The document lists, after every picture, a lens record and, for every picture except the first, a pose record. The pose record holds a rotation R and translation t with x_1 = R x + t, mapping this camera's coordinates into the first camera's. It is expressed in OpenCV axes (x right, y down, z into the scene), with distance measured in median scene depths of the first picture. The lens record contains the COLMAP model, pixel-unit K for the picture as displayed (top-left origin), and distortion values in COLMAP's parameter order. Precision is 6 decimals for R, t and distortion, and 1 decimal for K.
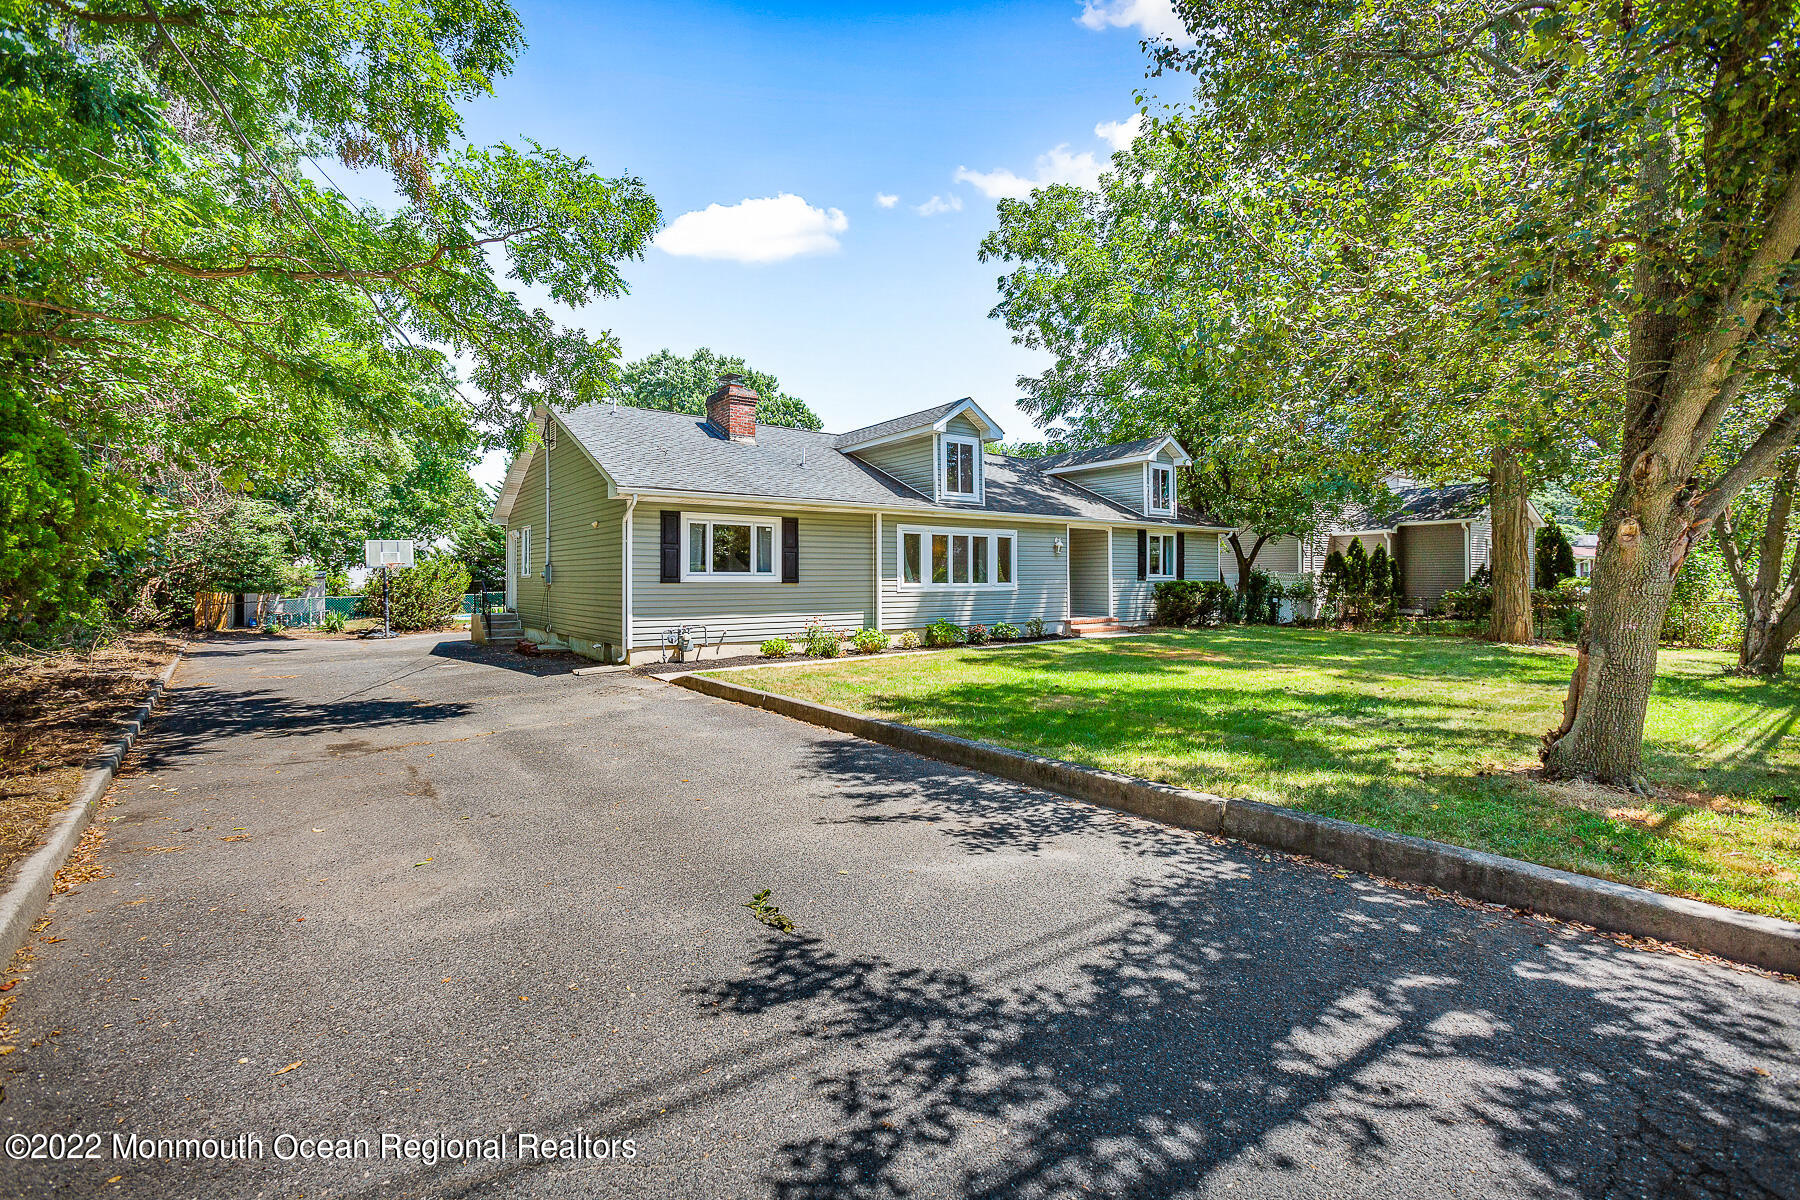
lens RADIAL K [[805.8, 0, 904.2], [0, 805.8, 565.9], [0, 0, 1]] dist [-0.014228, 0.006697]
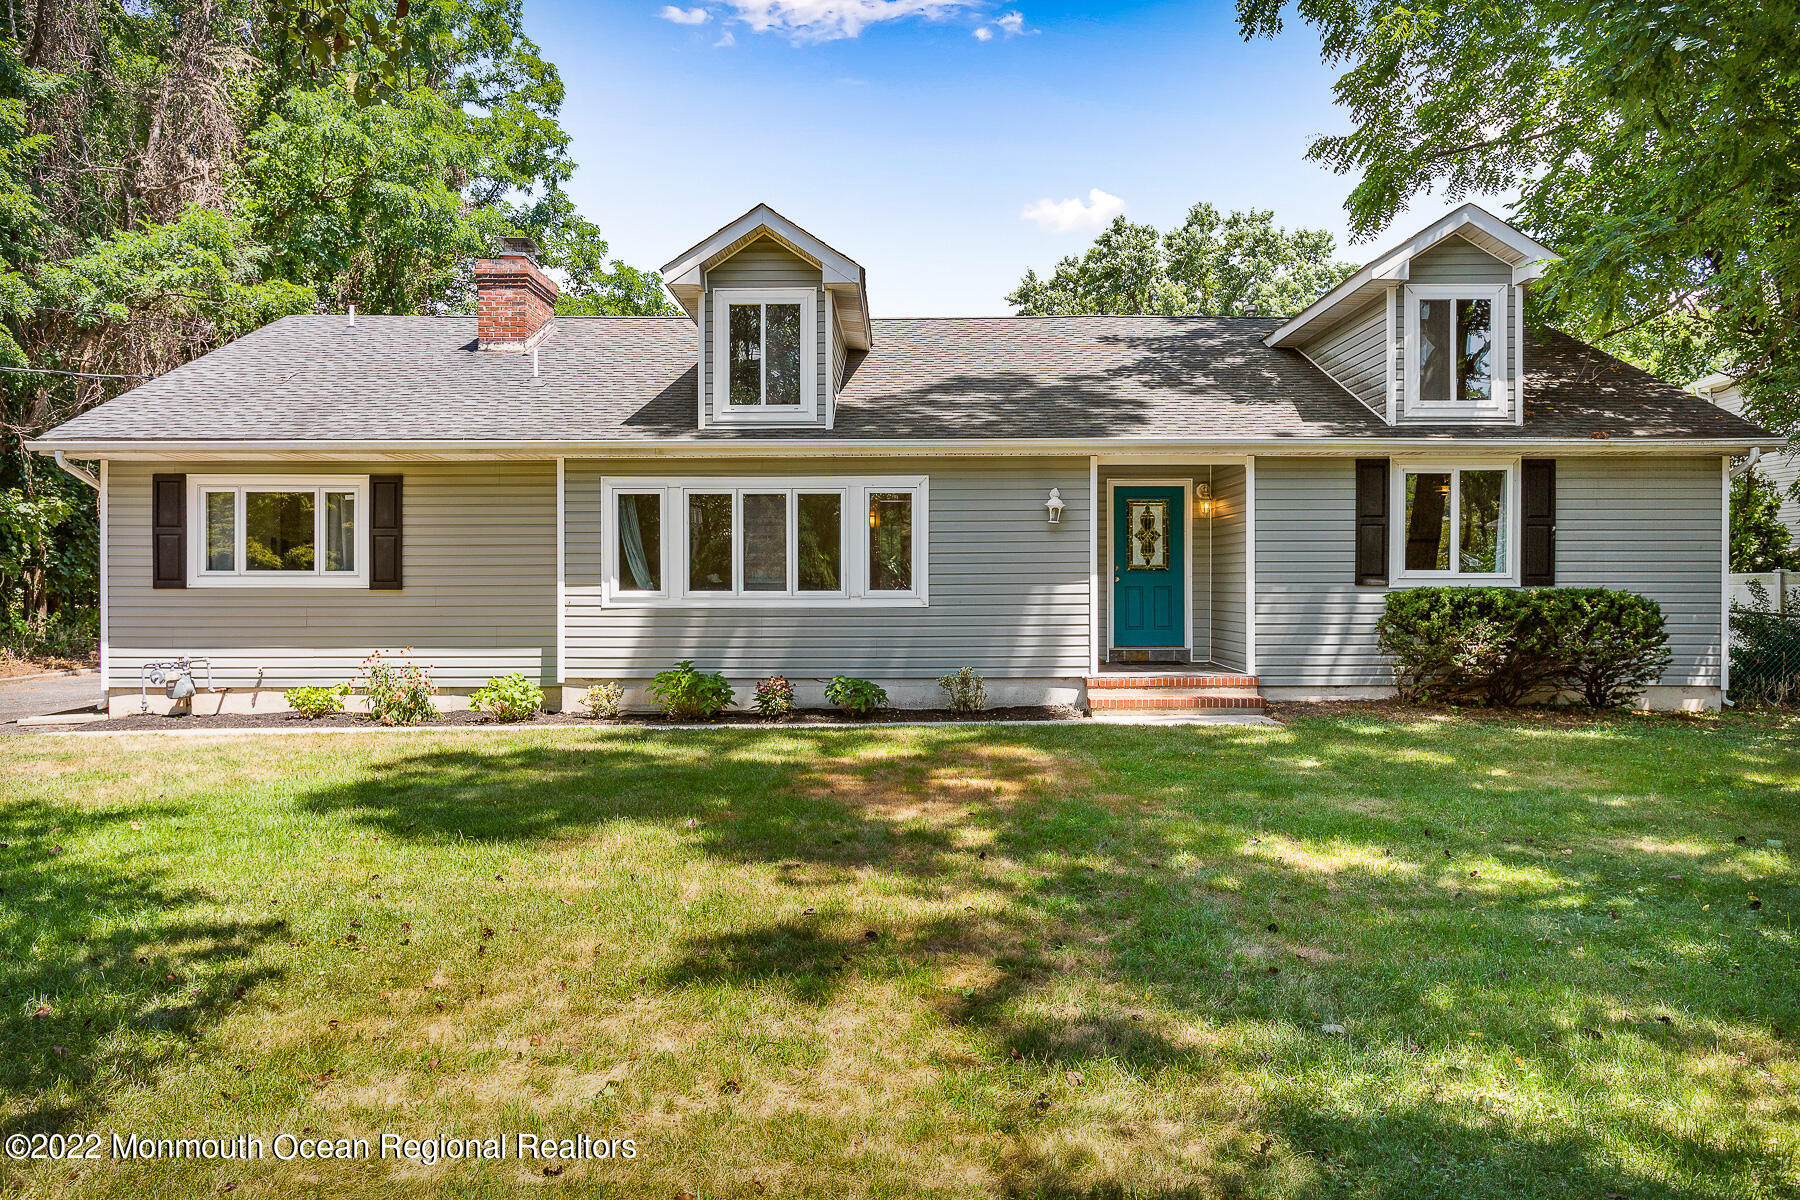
lens RADIAL K [[1225.6, 0, 911.1], [0, 1225.6, 596.3], [0, 0, 1]] dist [0.016969, -0.016705]
pose [[0.794188, 0.005958, -0.607643, 0.603907], [0.009261, 0.999717, 0.021907, 0.009283], [0.607602, -0.023025, 0.793908, 0.473233]]
